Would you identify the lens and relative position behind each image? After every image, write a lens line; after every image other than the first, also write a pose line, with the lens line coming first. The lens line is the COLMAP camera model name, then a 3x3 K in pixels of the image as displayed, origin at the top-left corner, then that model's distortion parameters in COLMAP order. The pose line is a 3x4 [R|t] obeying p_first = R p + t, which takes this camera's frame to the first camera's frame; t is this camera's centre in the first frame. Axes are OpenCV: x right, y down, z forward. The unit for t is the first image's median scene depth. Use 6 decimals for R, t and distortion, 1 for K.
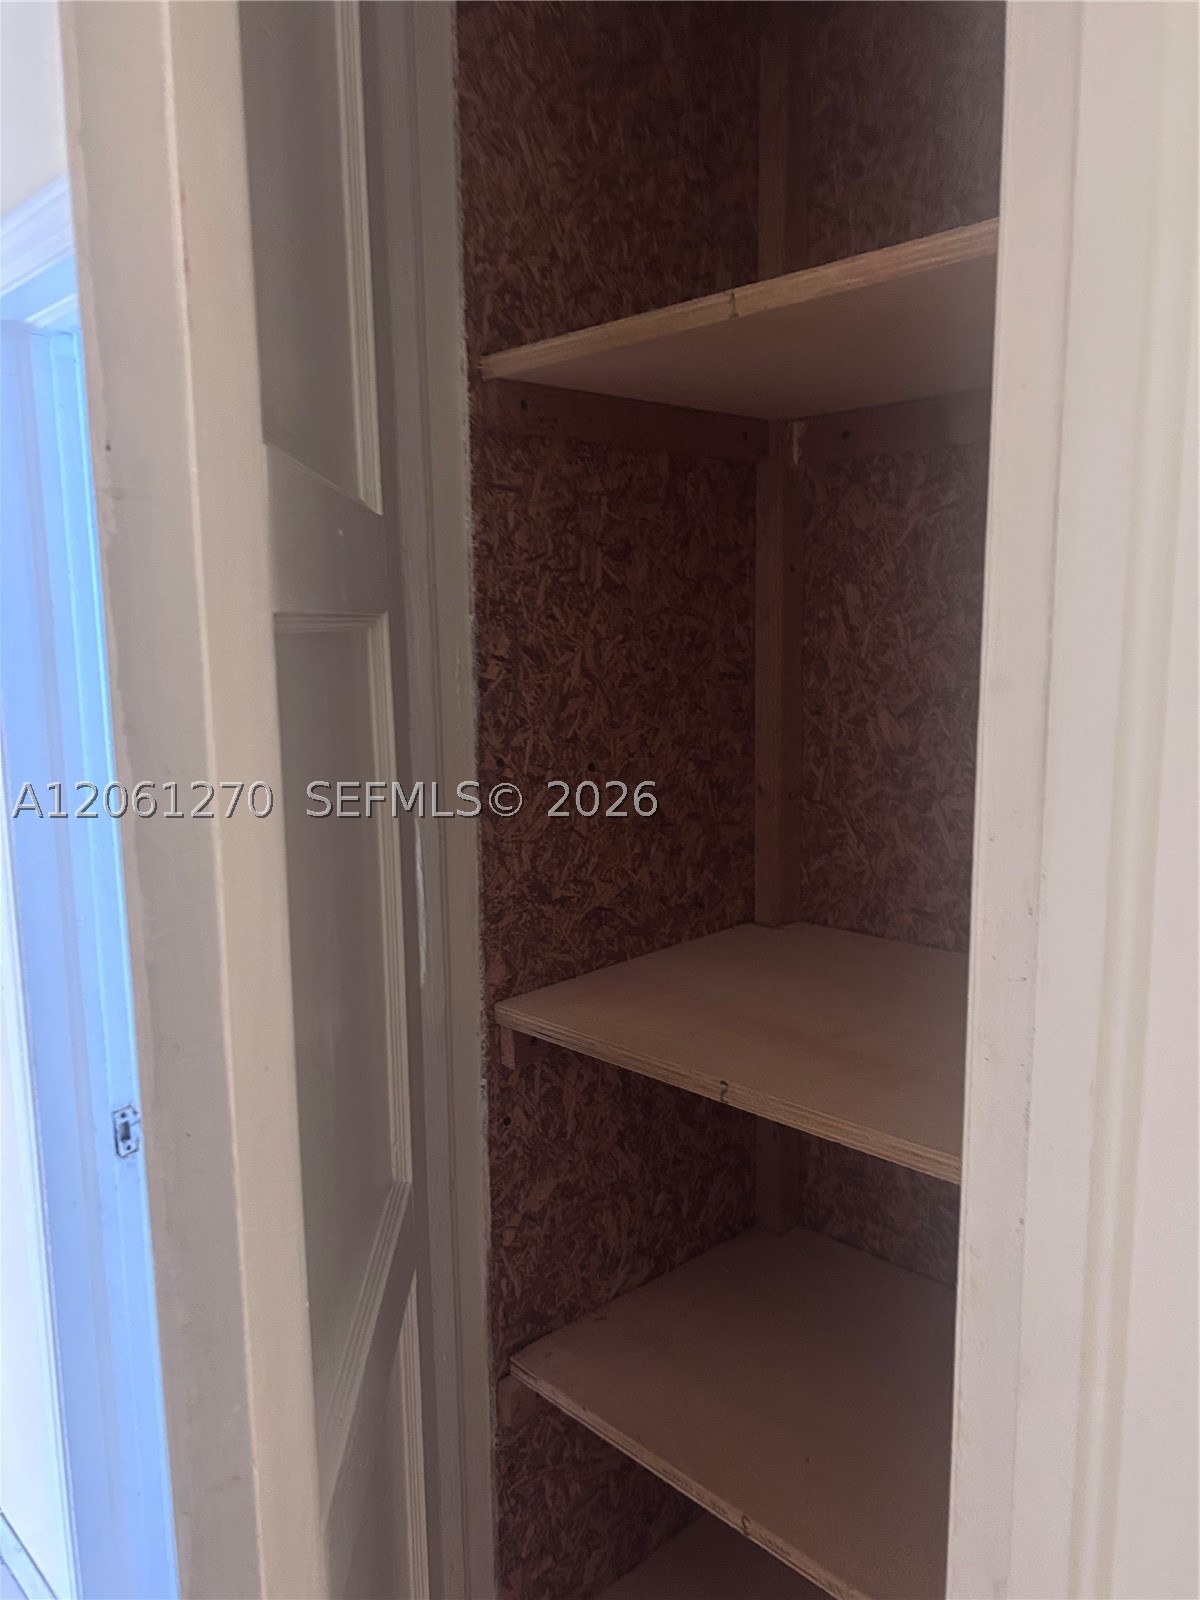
lens RADIAL K [[1226.0, 0, 604.0], [0, 1226.0, 812.2], [0, 0, 1]] dist [0.067682, -0.063006]
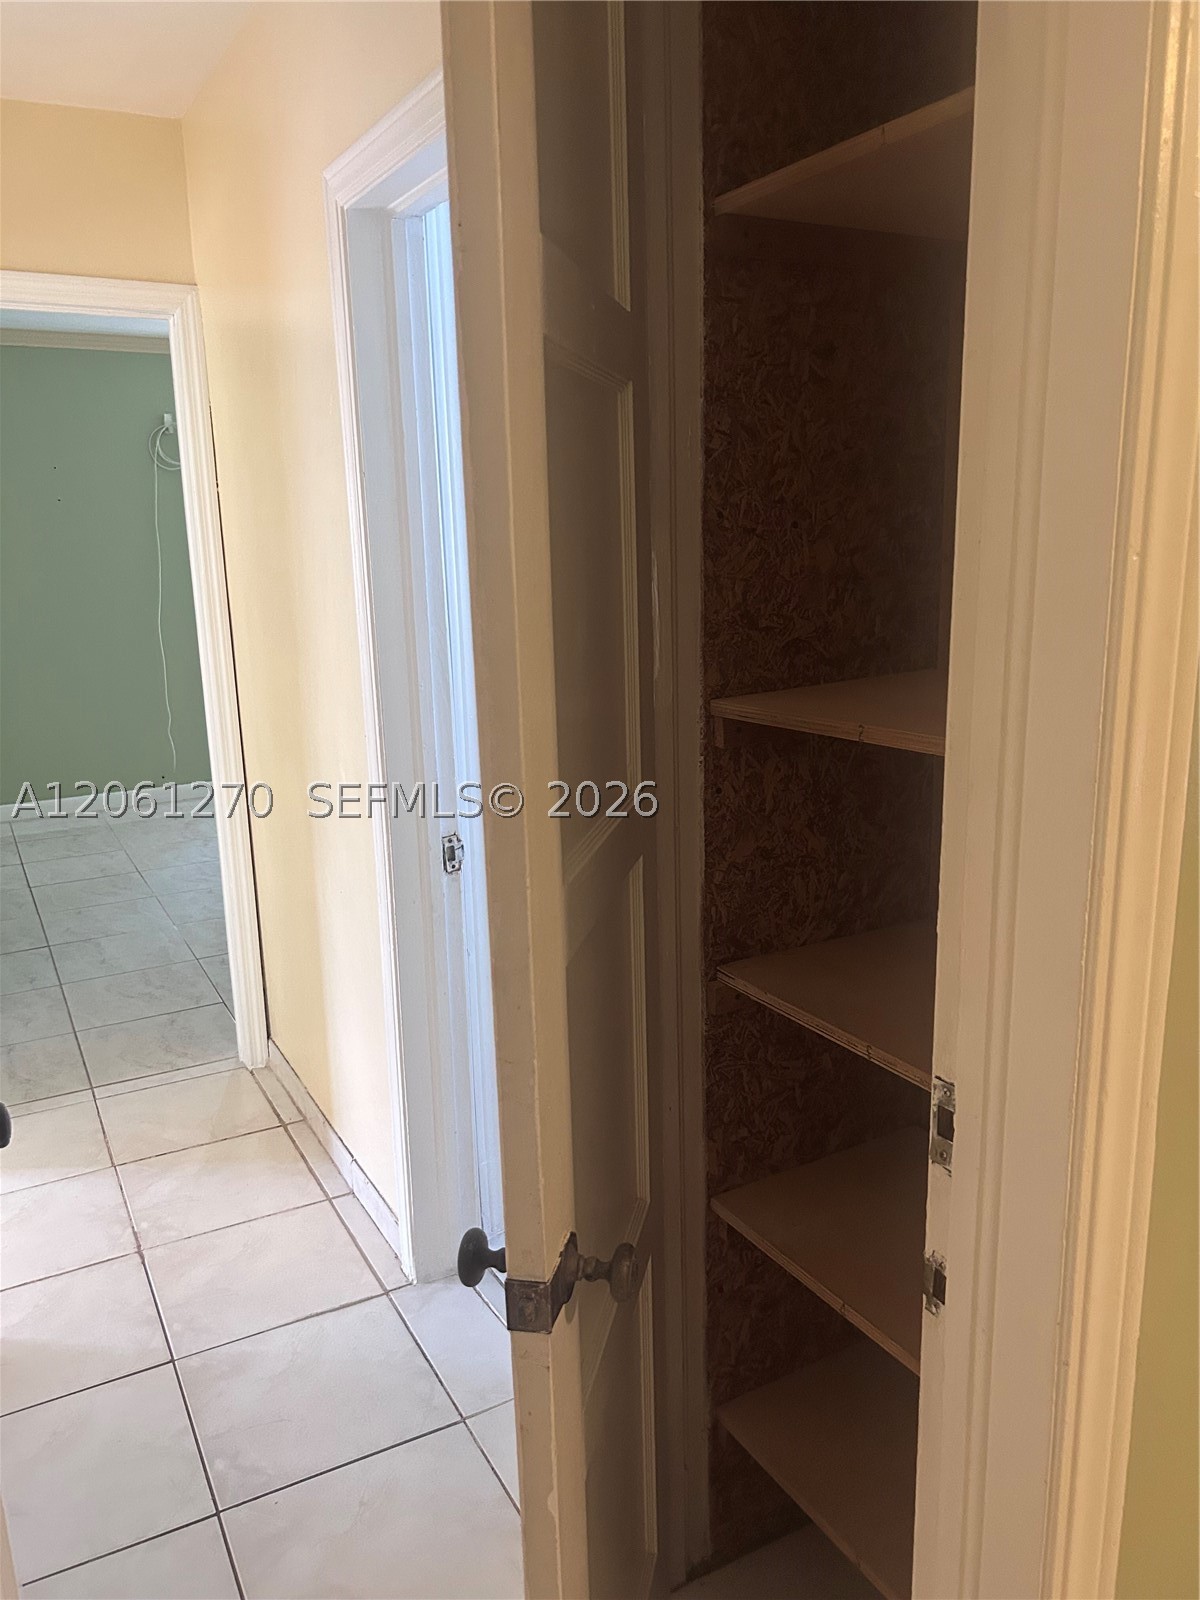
lens RADIAL K [[1226.0, 0, 594.4], [0, 1226.0, 801.3], [0, 0, 1]] dist [0.067682, -0.063006]
pose [[0.968191, 0.044802, -0.246170, 0.119502], [-0.026875, 0.996768, 0.075708, 0.162996], [0.248767, -0.066684, 0.966265, -0.328600]]
